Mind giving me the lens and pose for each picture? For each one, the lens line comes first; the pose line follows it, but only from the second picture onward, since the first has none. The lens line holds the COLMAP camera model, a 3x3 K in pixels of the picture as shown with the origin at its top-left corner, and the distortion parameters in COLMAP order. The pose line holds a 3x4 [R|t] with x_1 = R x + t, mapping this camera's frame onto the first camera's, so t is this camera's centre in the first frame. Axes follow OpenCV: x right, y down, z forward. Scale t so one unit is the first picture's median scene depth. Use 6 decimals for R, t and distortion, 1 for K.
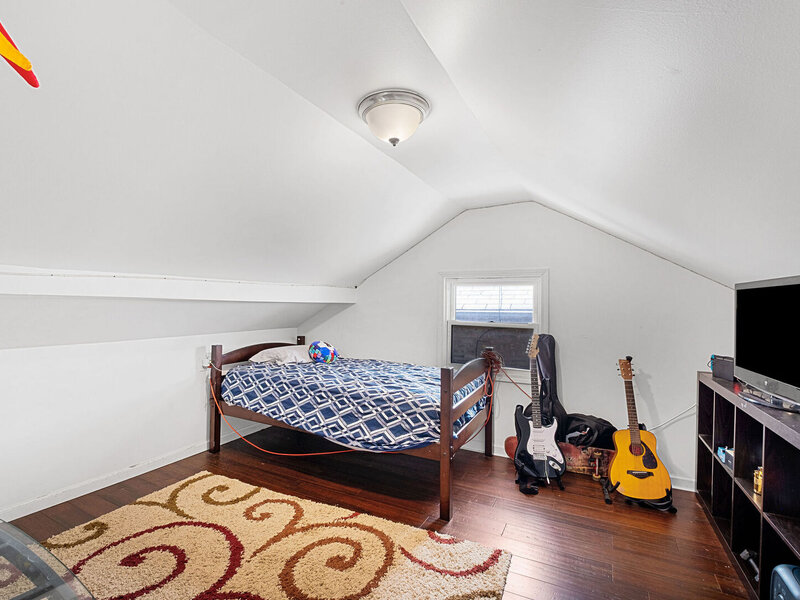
lens RADIAL K [[397.7, 0, 393.1], [0, 397.7, 306.8], [0, 0, 1]] dist [0.001320, -0.000466]
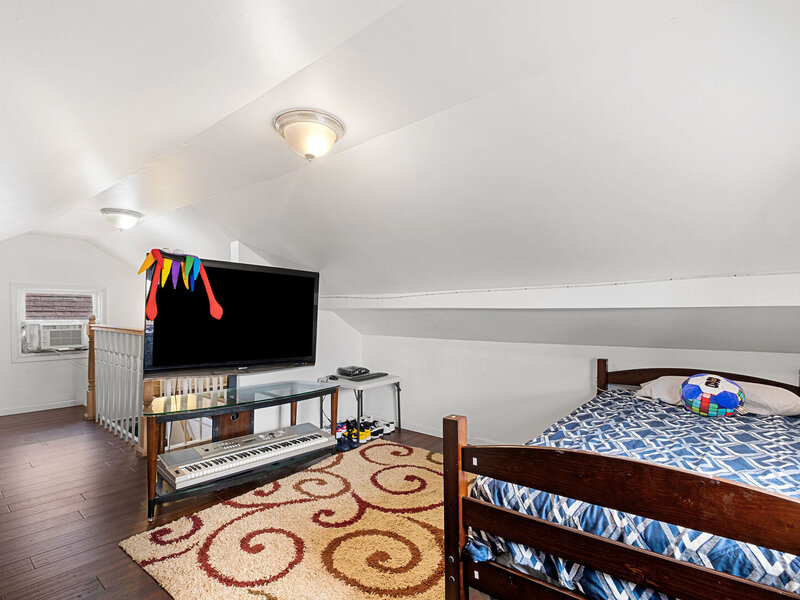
lens RADIAL K [[397.7, 0, 393.1], [0, 397.7, 306.8], [0, 0, 1]] dist [0.001320, -0.000466]
pose [[-0.210657, -0.035084, -0.976930, 0.843906], [-0.012365, 0.999371, -0.033224, 0.023448], [0.977482, 0.005081, -0.210959, 1.188566]]
